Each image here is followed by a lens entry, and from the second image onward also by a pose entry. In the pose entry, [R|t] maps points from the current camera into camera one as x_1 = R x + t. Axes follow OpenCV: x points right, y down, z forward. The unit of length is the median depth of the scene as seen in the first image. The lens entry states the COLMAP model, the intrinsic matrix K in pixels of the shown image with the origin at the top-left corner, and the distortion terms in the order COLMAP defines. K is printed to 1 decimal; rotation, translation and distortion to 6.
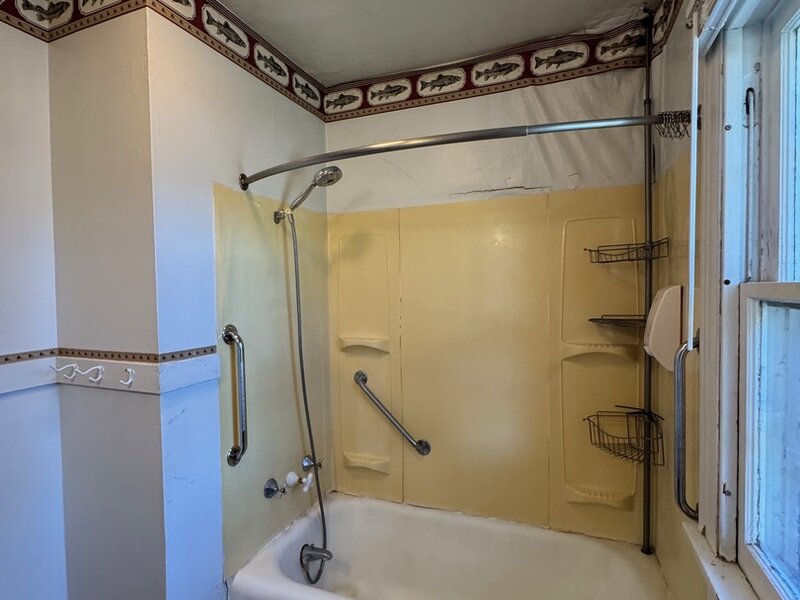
lens RADIAL K [[428.9, 0, 402.1], [0, 428.9, 299.2], [0, 0, 1]] dist [0.005919, -0.001364]
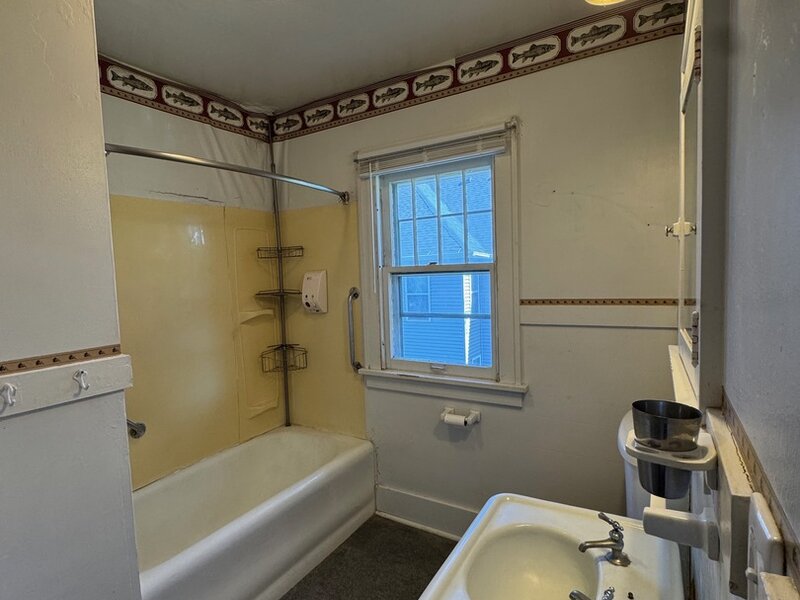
lens RADIAL K [[428.9, 0, 403.5], [0, 428.9, 299.9], [0, 0, 1]] dist [0.005919, -0.001364]
pose [[0.167491, -0.057657, 0.984186, -0.991551], [0.062856, 0.996882, 0.047704, 0.026167], [-0.983868, 0.053872, 0.170593, 0.209138]]
